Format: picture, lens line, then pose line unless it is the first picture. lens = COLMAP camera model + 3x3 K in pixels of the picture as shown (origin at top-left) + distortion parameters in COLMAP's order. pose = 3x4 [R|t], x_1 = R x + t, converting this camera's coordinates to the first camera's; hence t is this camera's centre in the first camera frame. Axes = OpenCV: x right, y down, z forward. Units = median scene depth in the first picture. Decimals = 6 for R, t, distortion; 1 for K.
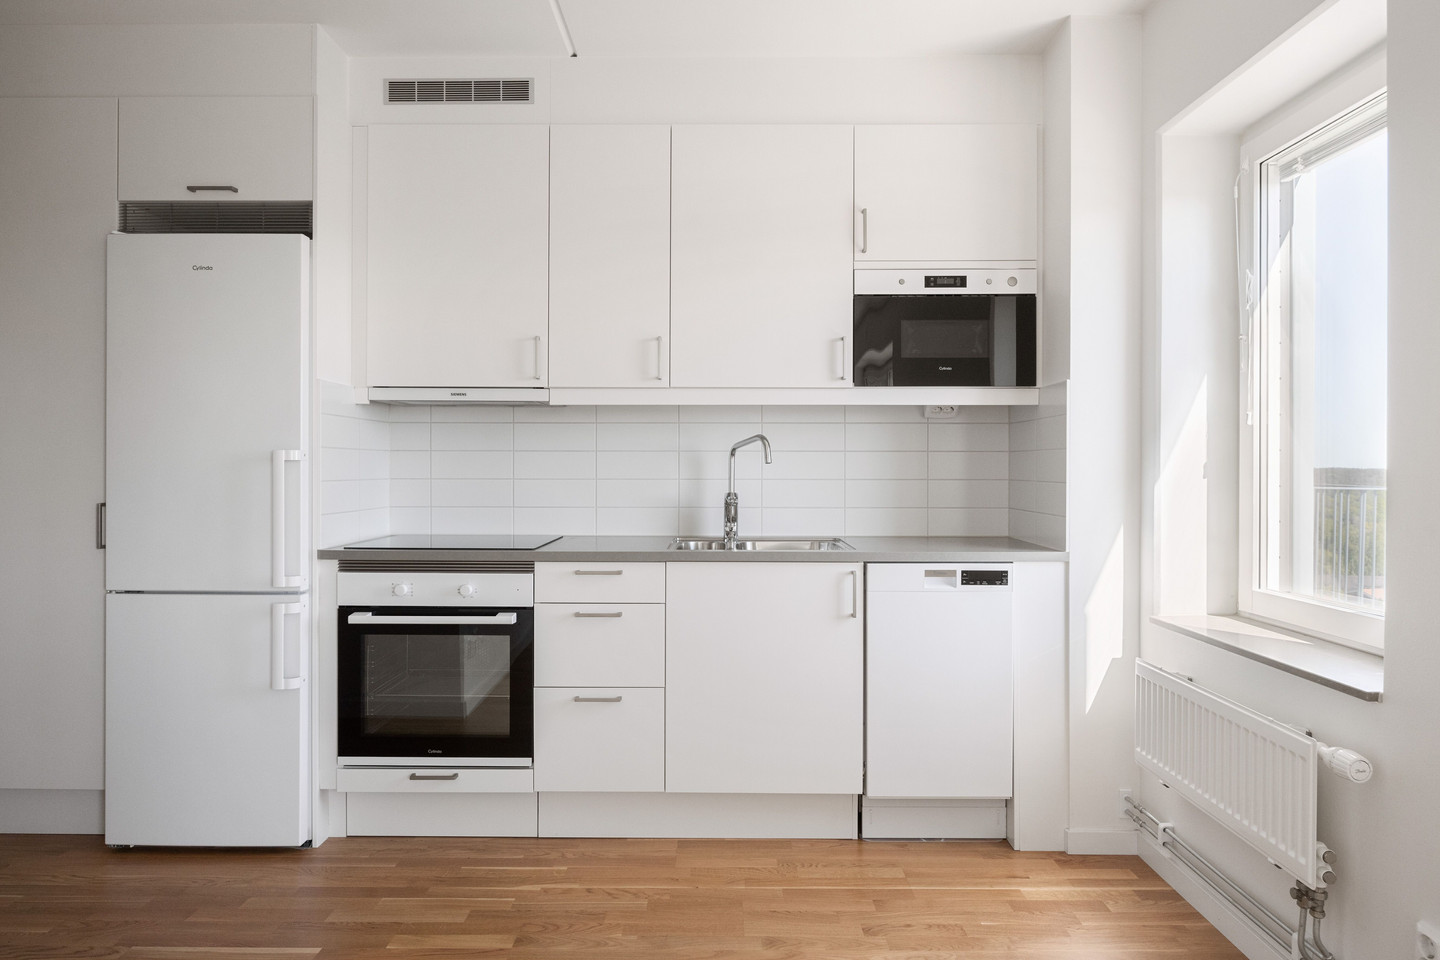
lens RADIAL K [[928.8, 0, 706.2], [0, 928.8, 476.0], [0, 0, 1]] dist [-0.008368, 0.003719]
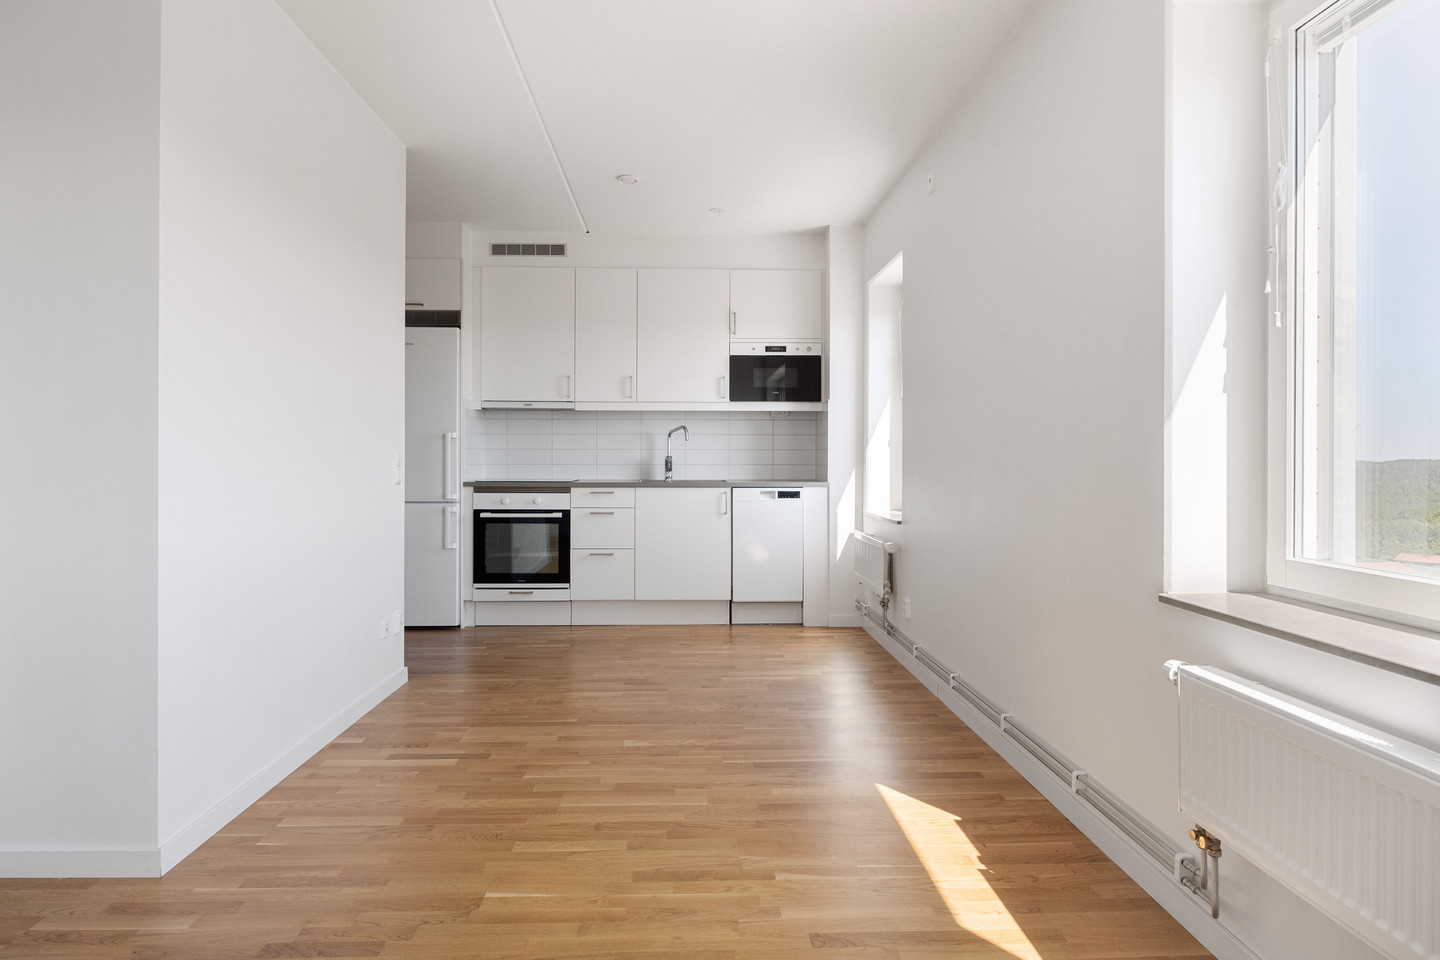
lens RADIAL K [[928.8, 0, 722.4], [0, 928.8, 463.0], [0, 0, 1]] dist [-0.008368, 0.003719]
pose [[0.998542, -0.001062, 0.053967, 0.038977], [0.001365, 0.999984, -0.005573, 0.050047], [-0.053960, 0.005638, 0.998527, -1.062093]]
